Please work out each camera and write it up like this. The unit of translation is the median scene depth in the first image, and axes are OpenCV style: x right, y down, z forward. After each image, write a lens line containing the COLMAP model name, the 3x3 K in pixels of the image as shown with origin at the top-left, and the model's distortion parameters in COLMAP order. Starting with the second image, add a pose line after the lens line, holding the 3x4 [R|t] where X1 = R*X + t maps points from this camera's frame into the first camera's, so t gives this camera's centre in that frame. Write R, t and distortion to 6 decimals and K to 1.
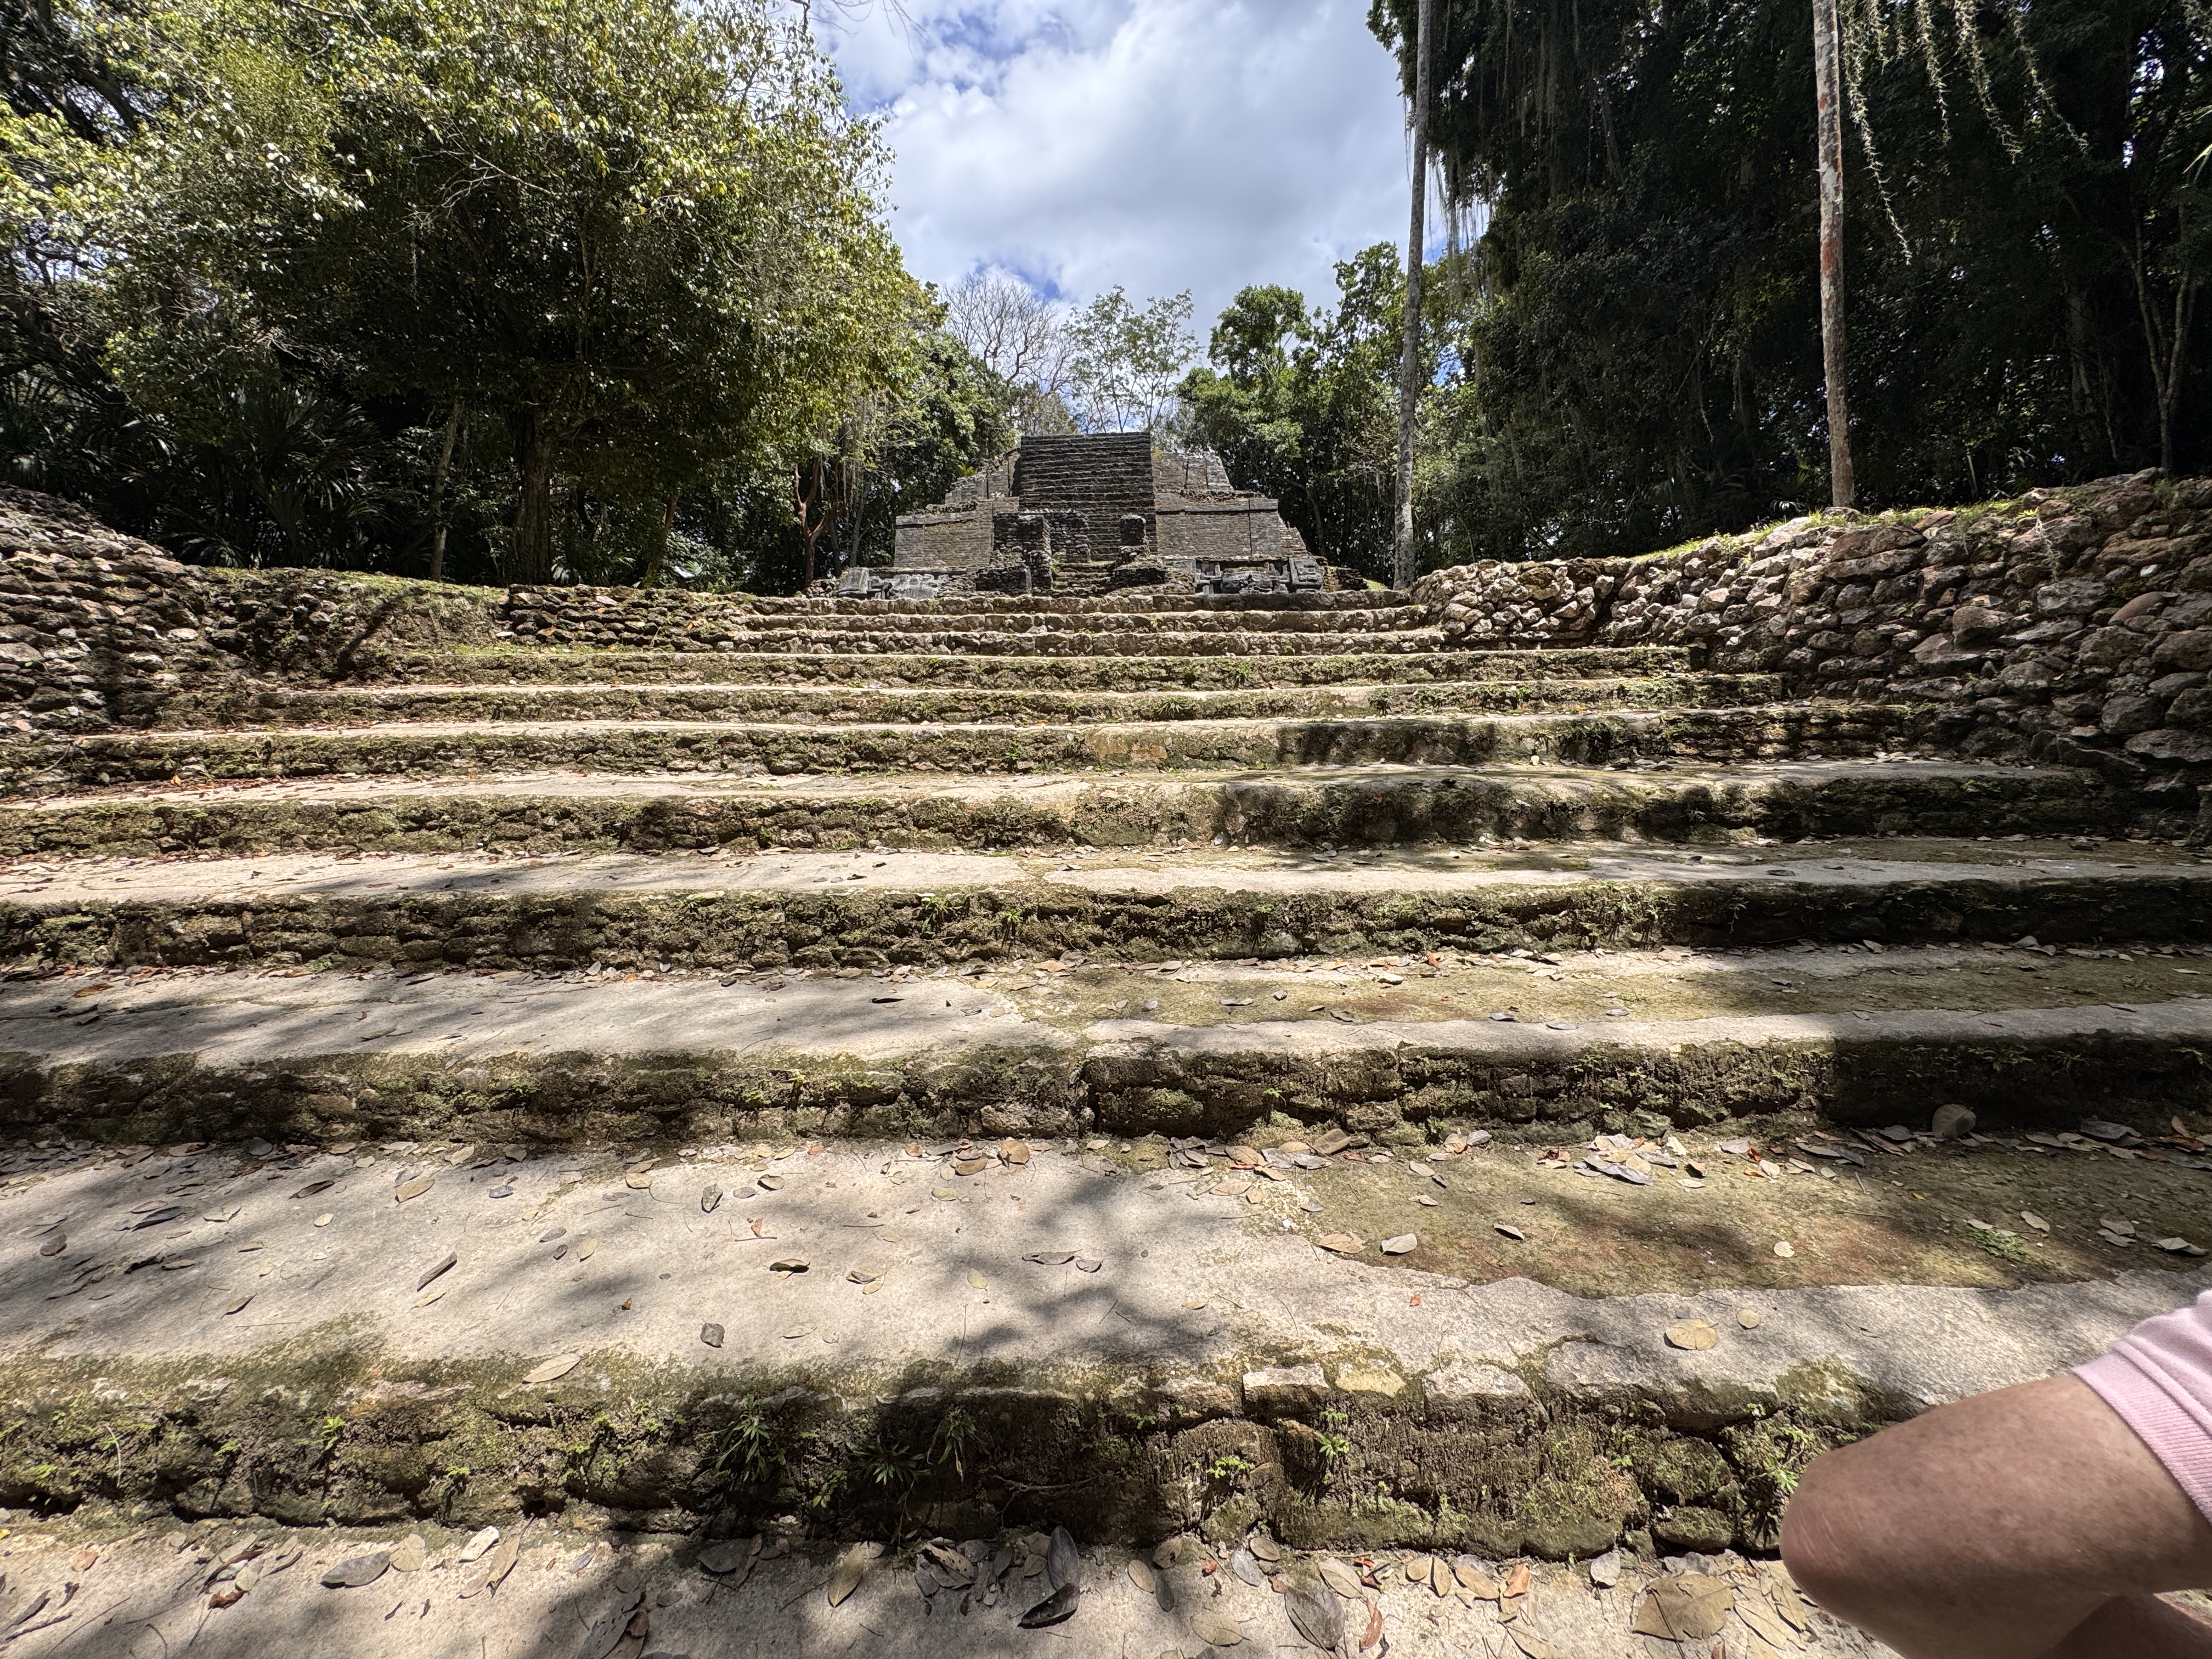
lens RADIAL K [[904.3, 0, 1106.0], [0, 904.3, 829.5], [0, 0, 1]] dist [-0.000151, -0.000013]
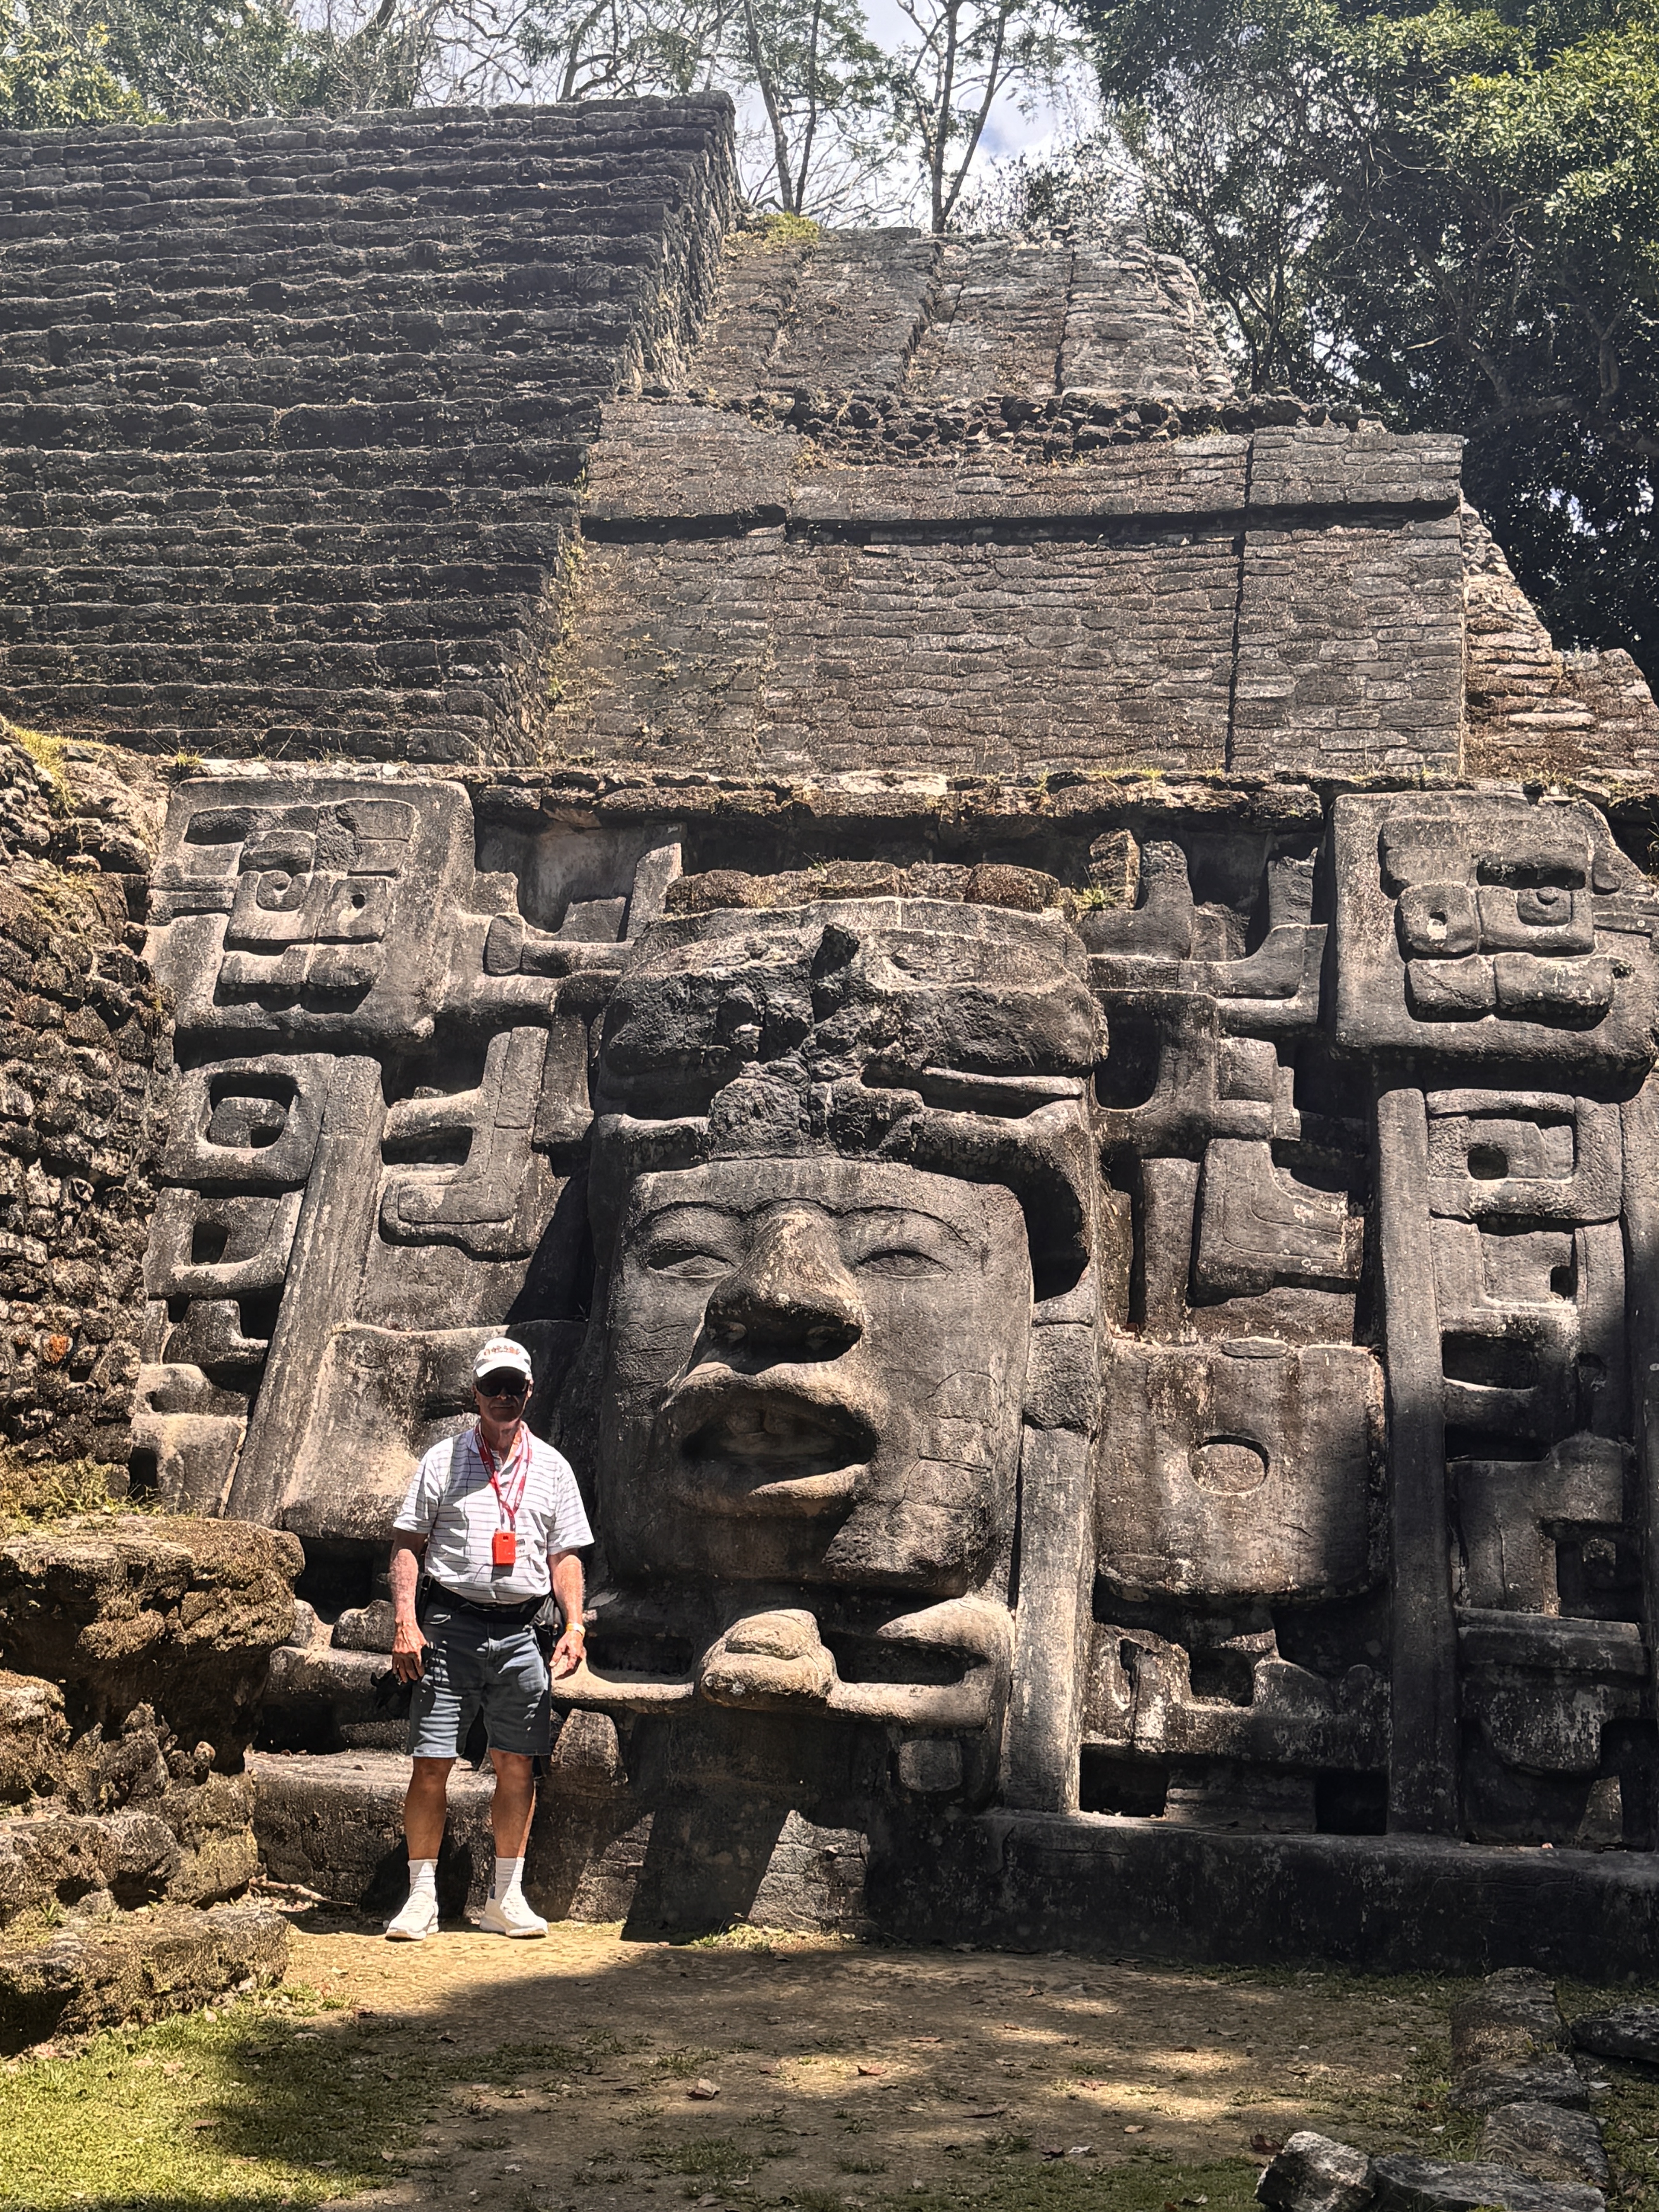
lens RADIAL K [[3011.1, 0, 837.2], [0, 3011.1, 1113.6], [0, 0, 1]] dist [0.131263, -0.018009]
pose [[0.986282, 0.036863, -0.160898, 0.172530], [-0.073996, 0.970055, -0.231337, -0.154057], [0.147553, 0.240070, 0.959476, 0.569867]]
